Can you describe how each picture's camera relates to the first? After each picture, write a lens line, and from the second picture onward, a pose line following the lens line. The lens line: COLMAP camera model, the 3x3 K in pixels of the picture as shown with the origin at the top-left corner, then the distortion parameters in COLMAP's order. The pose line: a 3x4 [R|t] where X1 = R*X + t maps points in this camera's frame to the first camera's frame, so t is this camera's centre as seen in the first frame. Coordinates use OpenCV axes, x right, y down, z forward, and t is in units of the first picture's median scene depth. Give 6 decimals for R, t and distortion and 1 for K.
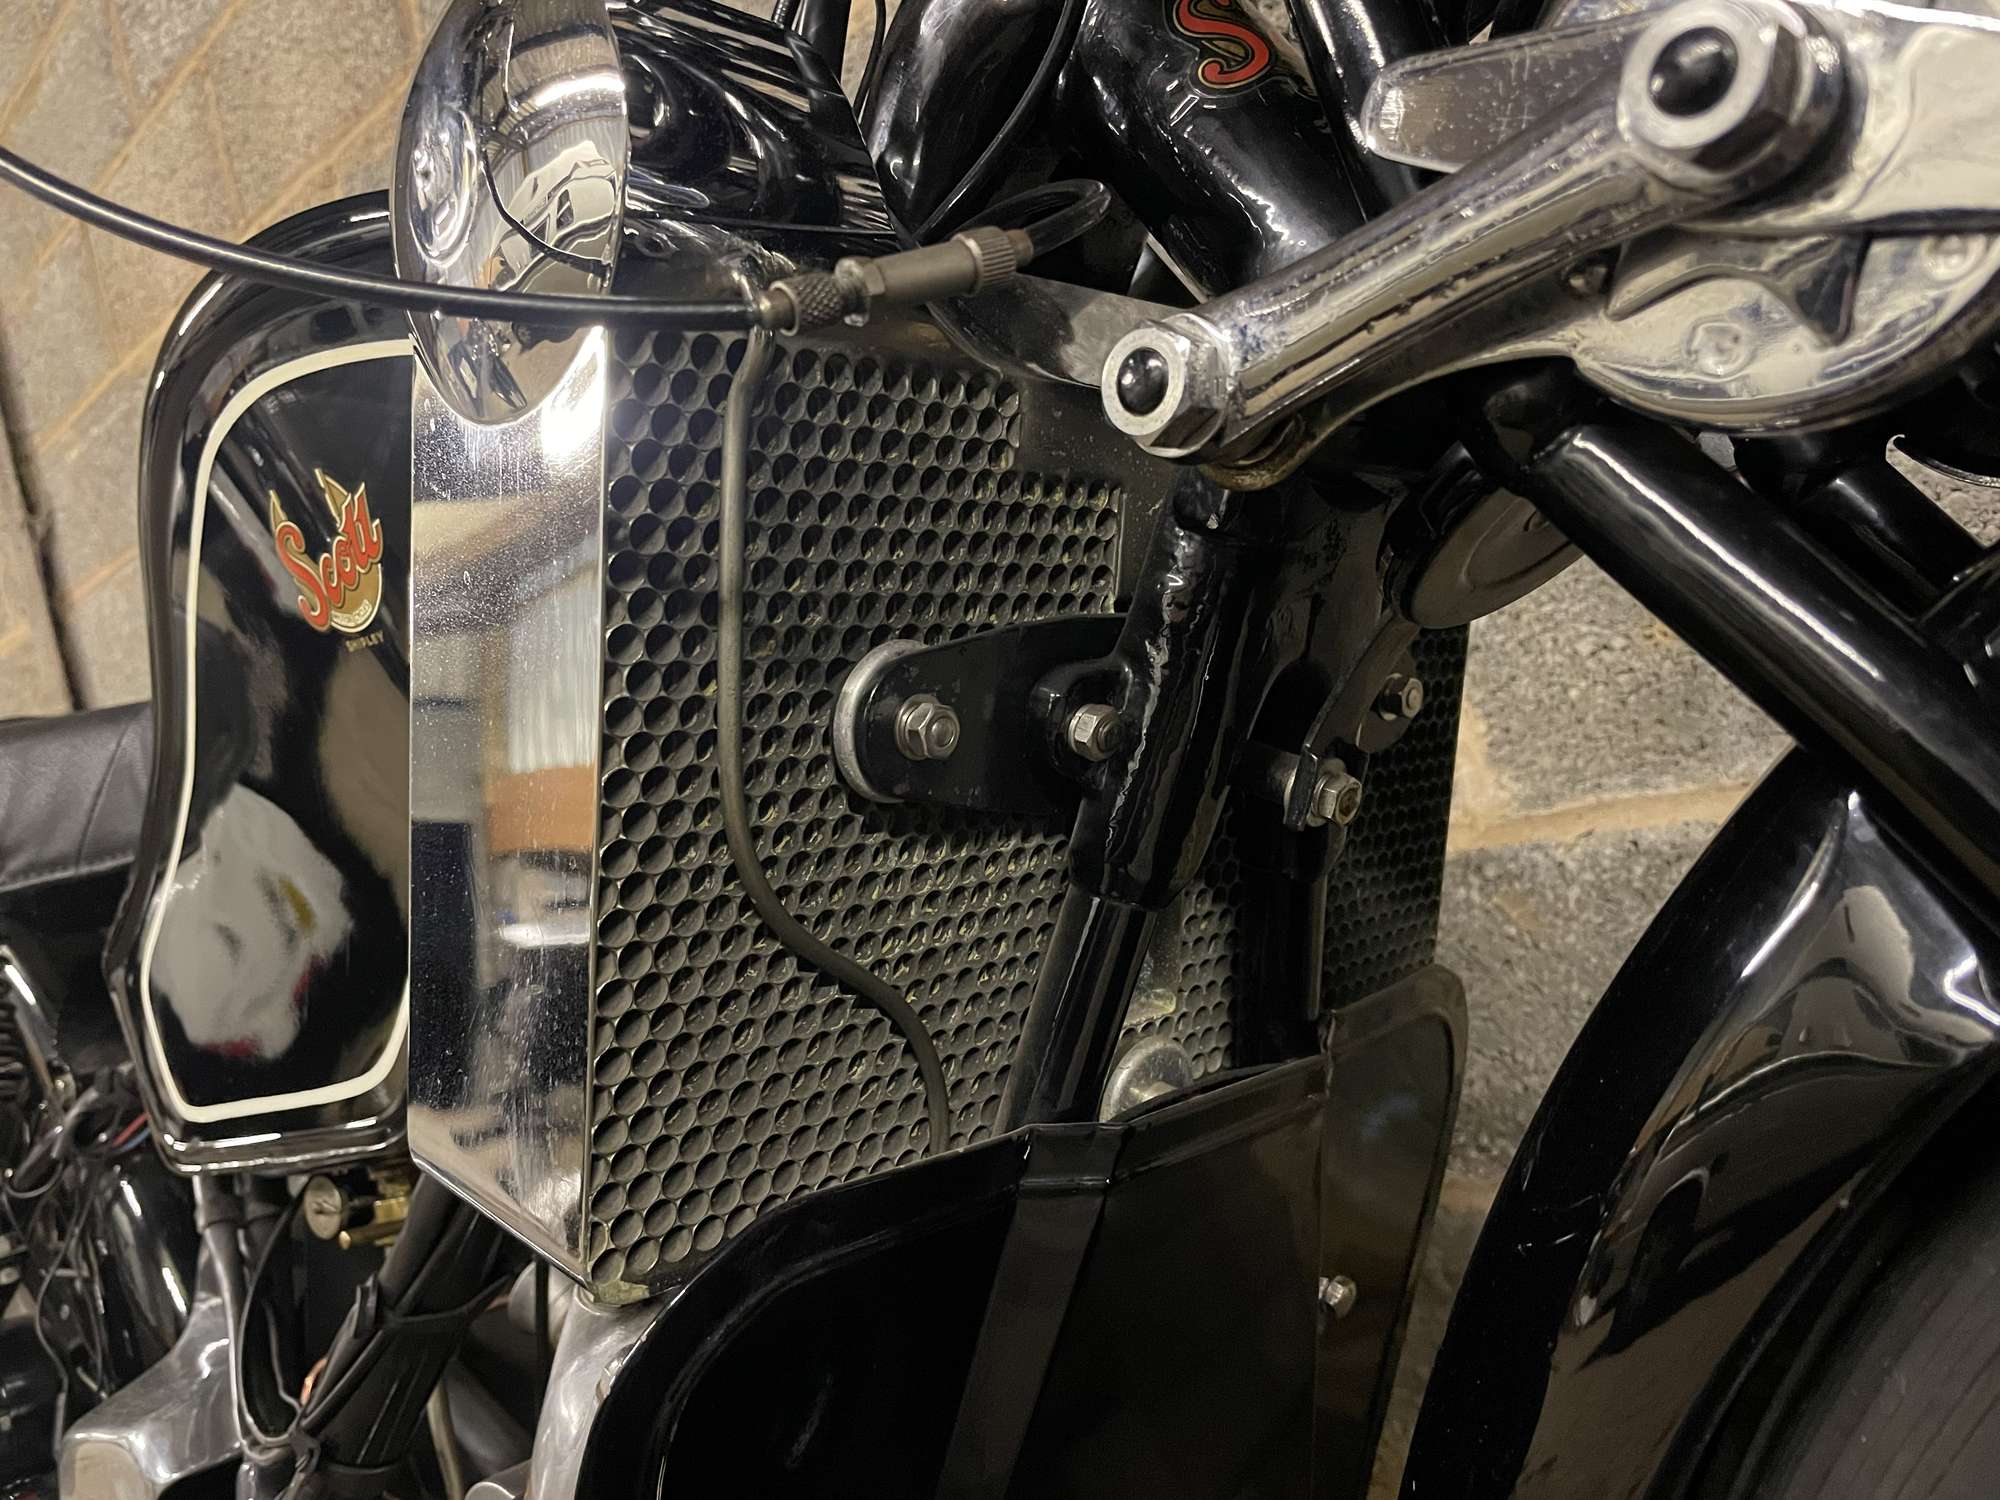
lens RADIAL K [[1544.2, 0, 1000.8], [0, 1544.2, 734.5], [0, 0, 1]] dist [0.081608, -0.124853]
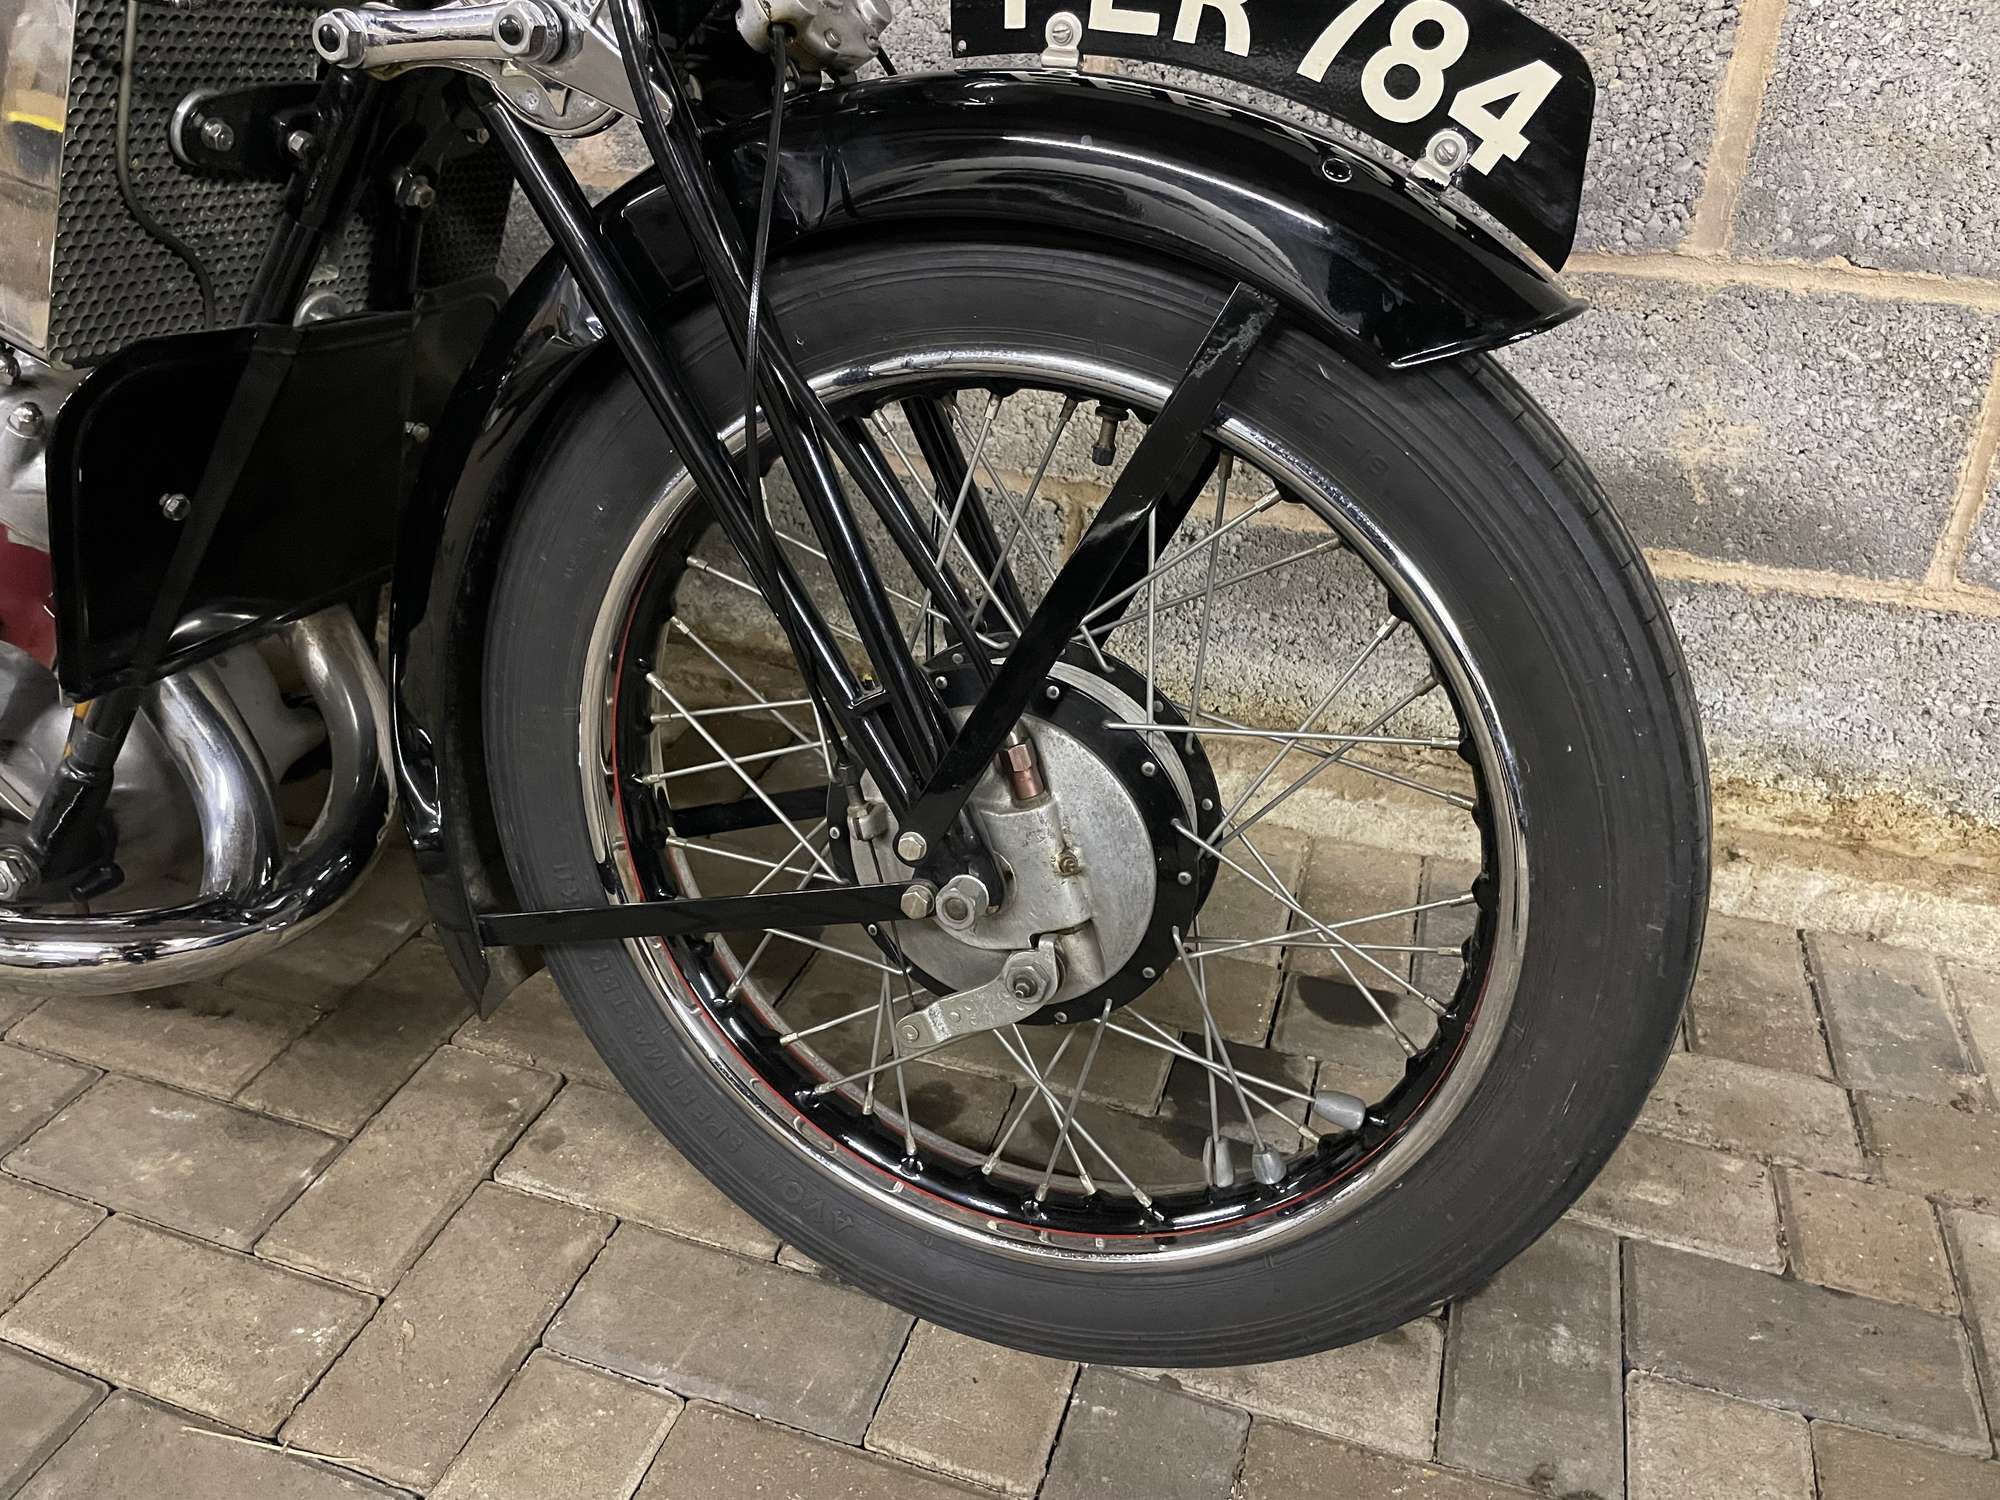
lens RADIAL K [[1544.2, 0, 1000.8], [0, 1544.2, 734.5], [0, 0, 1]] dist [0.081608, -0.124853]
pose [[0.878705, 0.026861, 0.476609, -0.095722], [-0.237296, 0.890900, 0.387283, -0.331570], [-0.414208, -0.453405, 0.789212, -1.428850]]
